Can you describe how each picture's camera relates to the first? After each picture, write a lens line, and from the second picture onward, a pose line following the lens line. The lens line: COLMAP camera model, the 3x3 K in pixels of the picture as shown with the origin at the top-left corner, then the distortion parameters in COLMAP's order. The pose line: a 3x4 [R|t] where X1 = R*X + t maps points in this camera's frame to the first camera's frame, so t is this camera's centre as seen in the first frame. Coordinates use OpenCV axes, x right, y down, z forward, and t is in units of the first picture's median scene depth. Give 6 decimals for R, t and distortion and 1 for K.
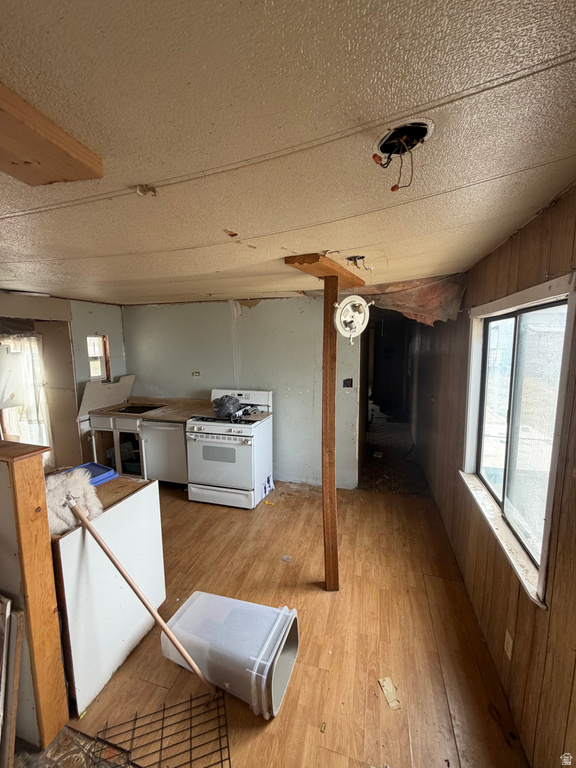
lens RADIAL K [[307.5, 0, 288.6], [0, 307.5, 381.6], [0, 0, 1]] dist [-0.000193, 0.000699]
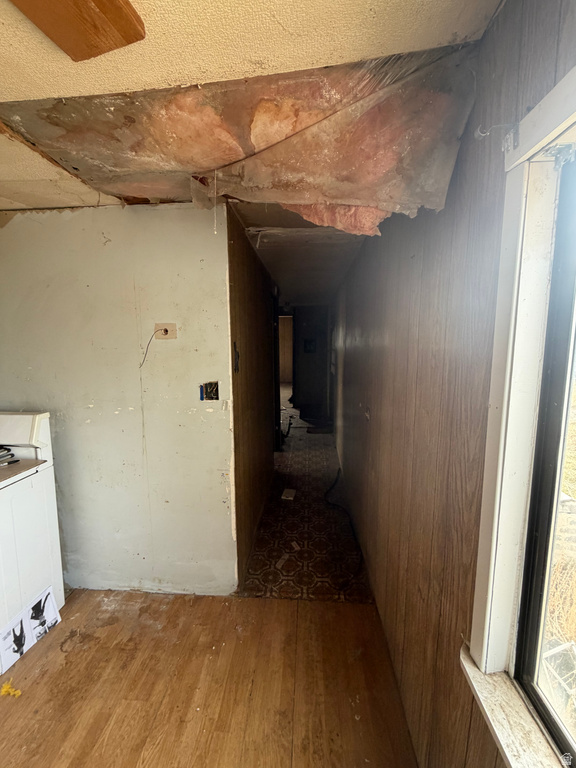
lens RADIAL K [[307.5, 0, 285.8], [0, 307.5, 383.2], [0, 0, 1]] dist [-0.000193, 0.000699]
pose [[0.977244, -0.025469, 0.210585, 0.205839], [0.023394, 0.999650, 0.012338, -0.011756], [-0.210826, -0.007130, 0.977498, 0.484866]]
